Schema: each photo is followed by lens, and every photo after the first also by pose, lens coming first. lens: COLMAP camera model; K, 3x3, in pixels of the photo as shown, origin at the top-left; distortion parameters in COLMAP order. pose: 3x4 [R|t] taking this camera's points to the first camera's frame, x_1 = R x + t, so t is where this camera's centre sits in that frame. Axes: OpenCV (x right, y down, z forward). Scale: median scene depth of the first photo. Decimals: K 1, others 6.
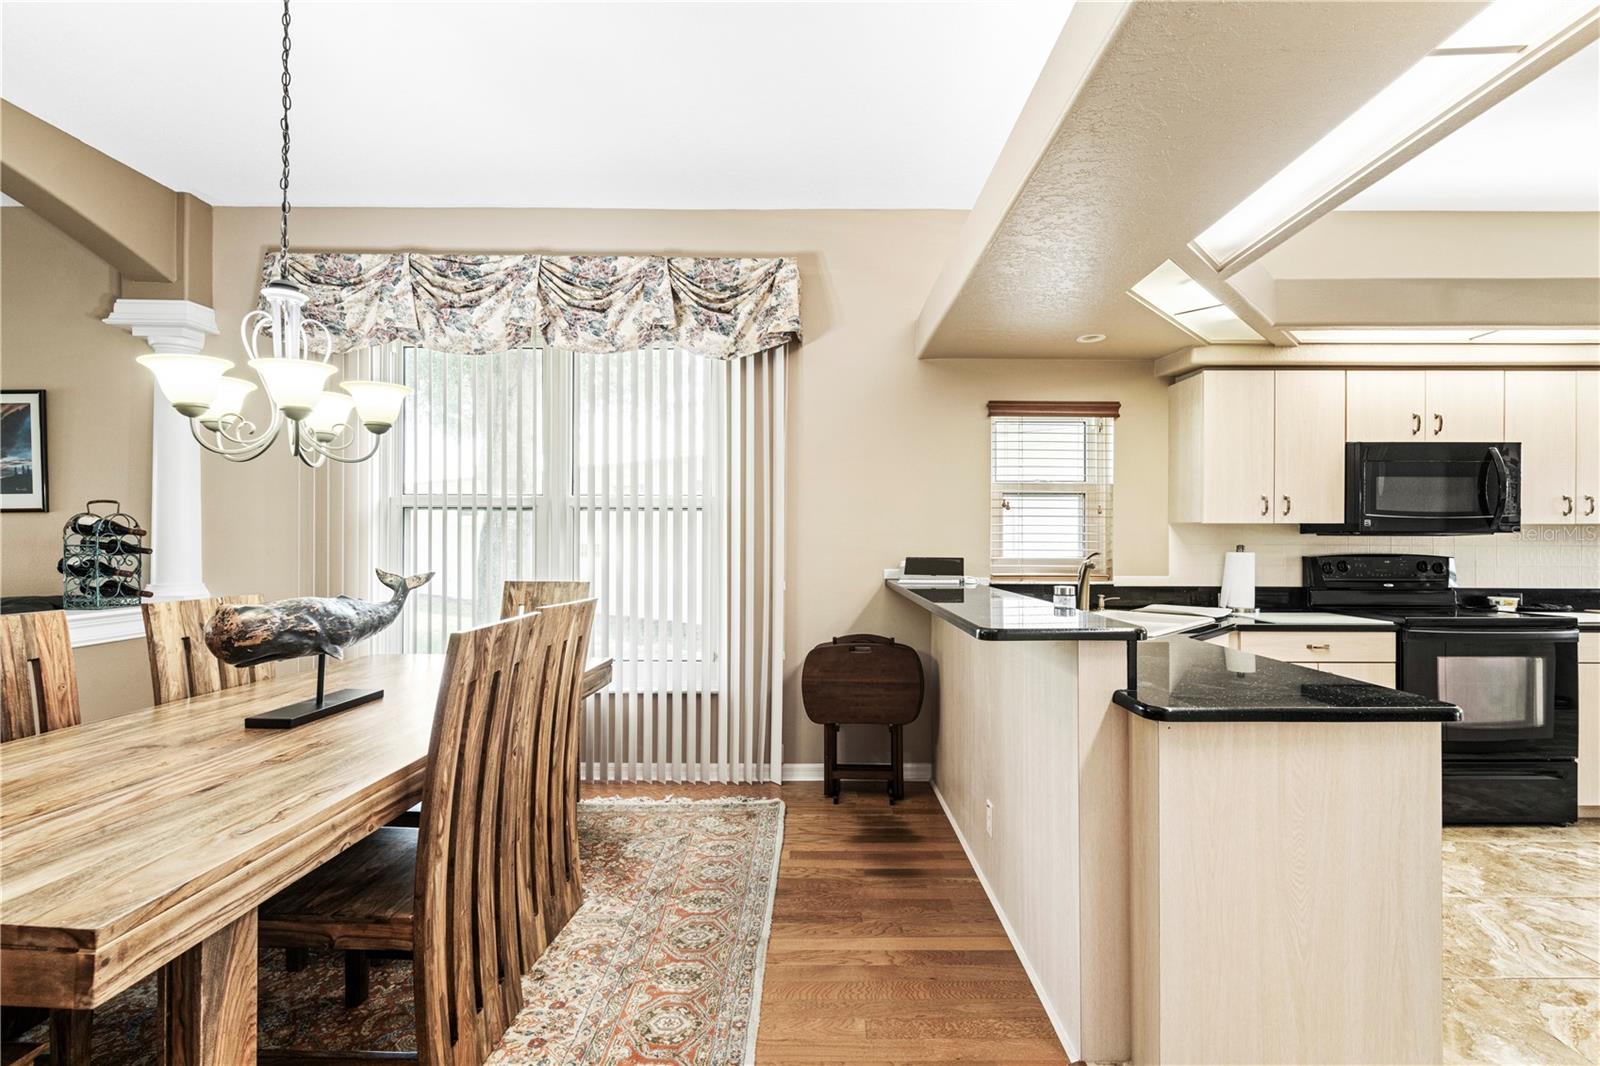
lens RADIAL K [[693.5, 0, 810.5], [0, 693.5, 537.7], [0, 0, 1]] dist [0.000080, -0.000013]
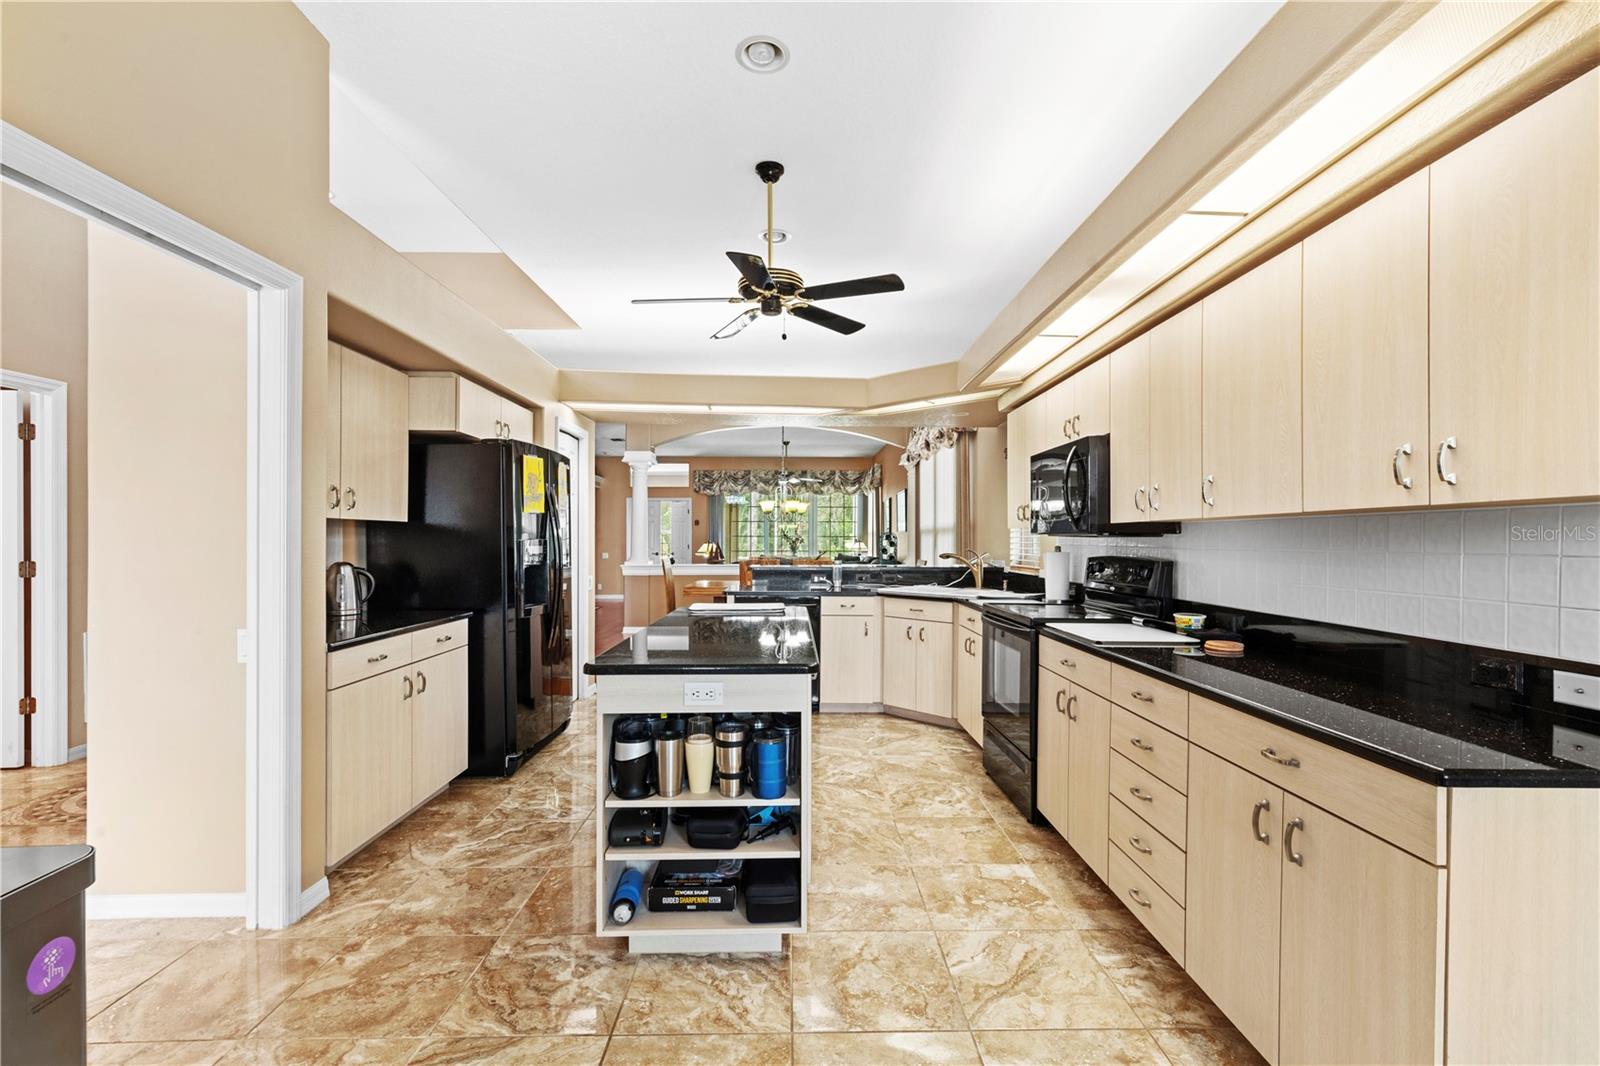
lens RADIAL K [[693.5, 0, 814.6], [0, 693.5, 549.4], [0, 0, 1]] dist [0.000080, -0.000013]
pose [[0.031975, 0.012217, -0.999414, 1.862192], [-0.002094, 0.999924, 0.012156, 0.002717], [0.999486, 0.001704, 0.031998, 0.580852]]
